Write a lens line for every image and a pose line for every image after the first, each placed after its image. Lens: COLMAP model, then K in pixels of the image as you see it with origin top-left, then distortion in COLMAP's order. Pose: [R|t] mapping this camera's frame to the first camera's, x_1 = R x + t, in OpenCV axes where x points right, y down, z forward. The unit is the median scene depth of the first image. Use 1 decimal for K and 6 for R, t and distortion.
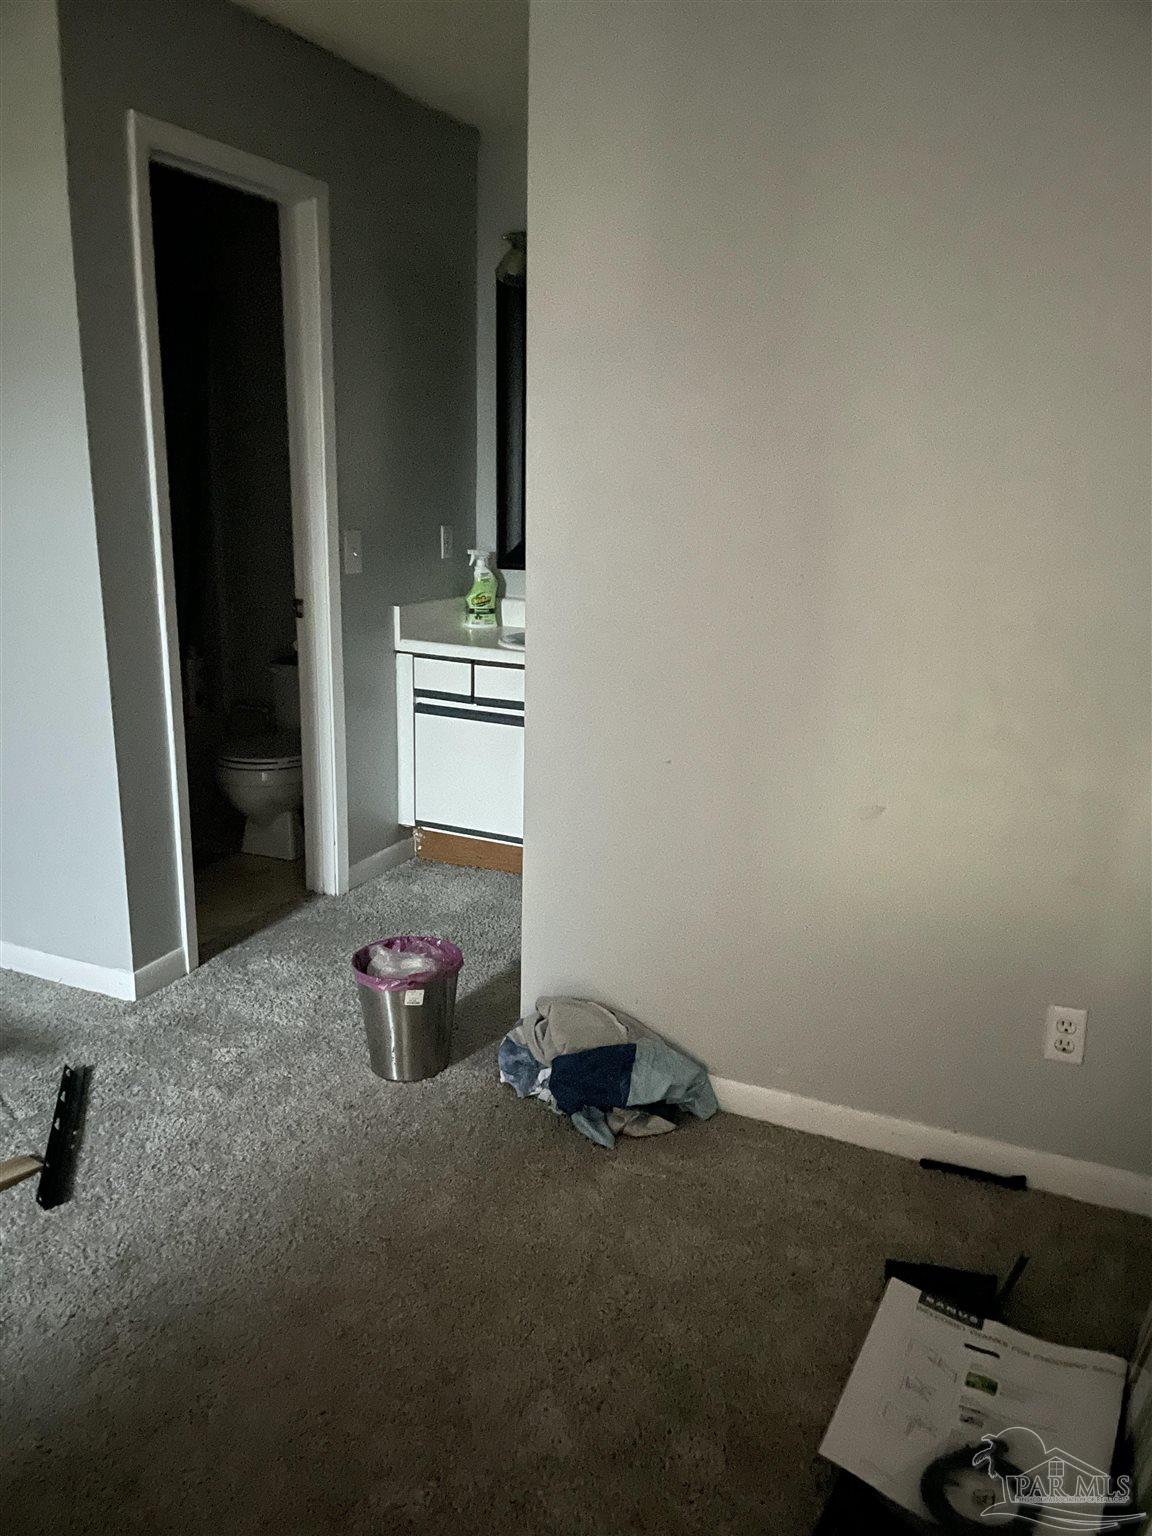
lens RADIAL K [[1155.0, 0, 576.0], [0, 1155.0, 768.0], [0, 0, 1]] dist [0.002864, -0.003552]
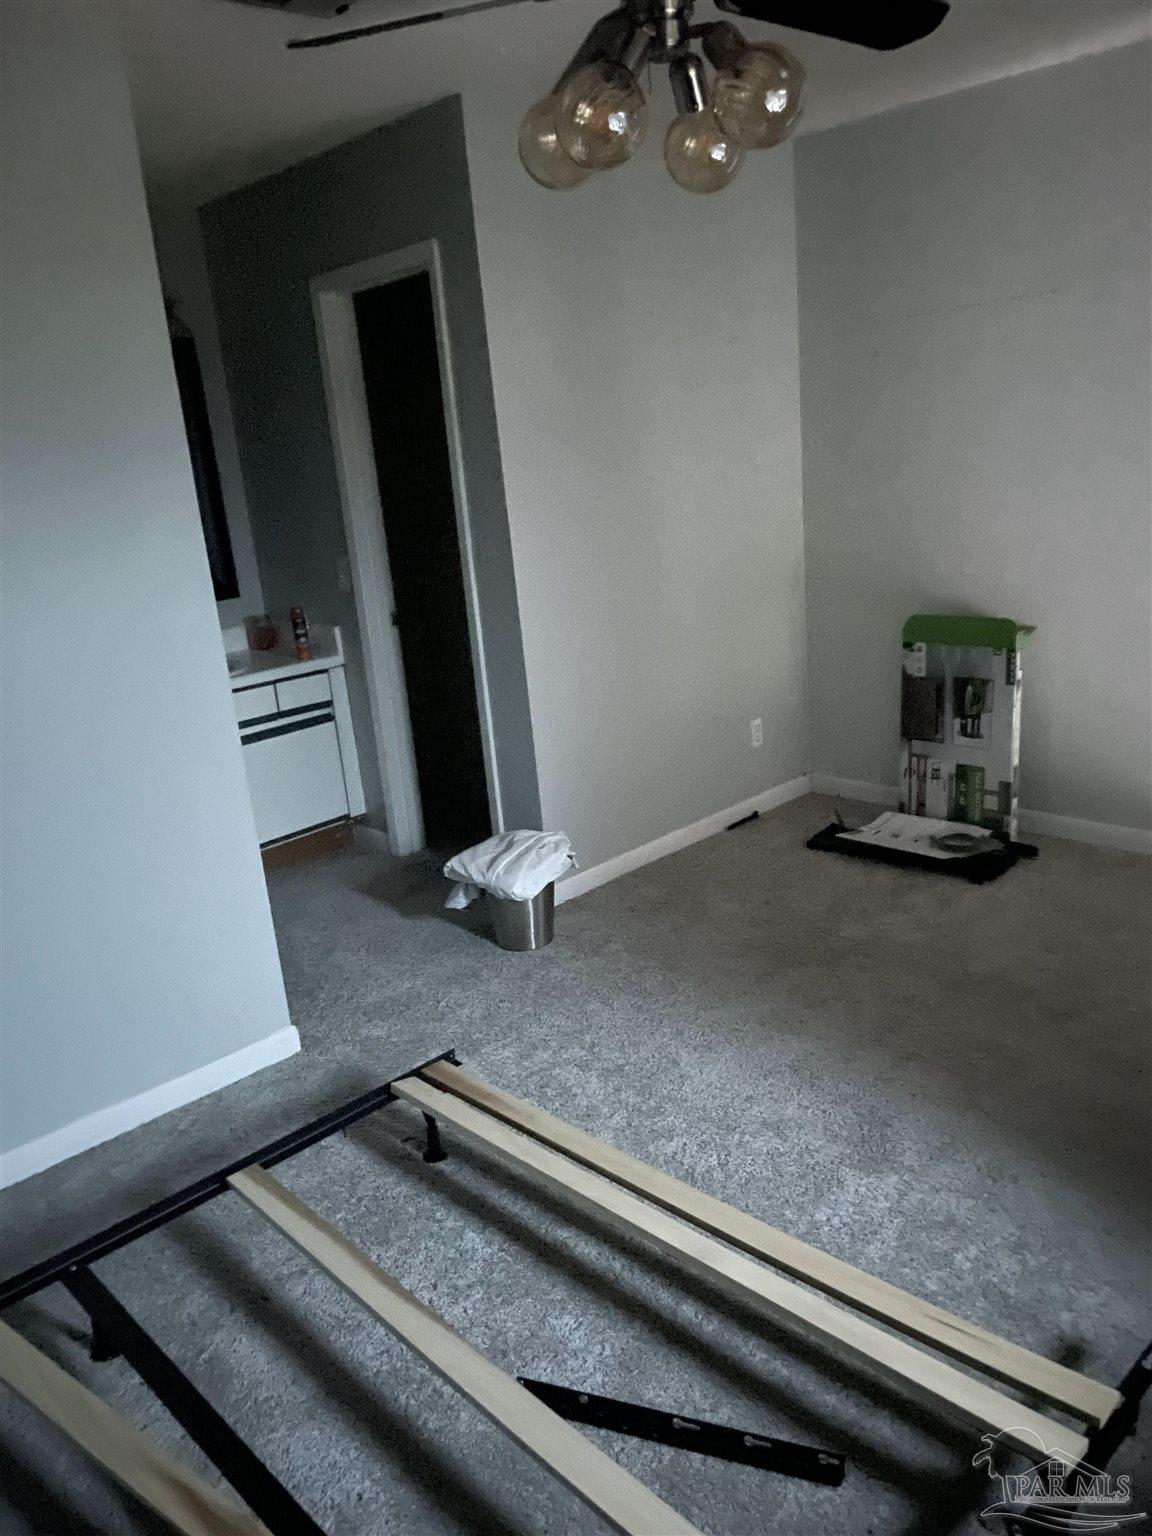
lens RADIAL K [[1165.2, 0, 577.2], [0, 1165.2, 831.0], [0, 0, 1]] dist [-0.001423, -0.048925]
pose [[0.357347, -0.342720, 0.868819, -1.478670], [0.320630, 0.918723, 0.230530, -0.181365], [-0.877211, 0.196190, 0.438189, 0.381751]]
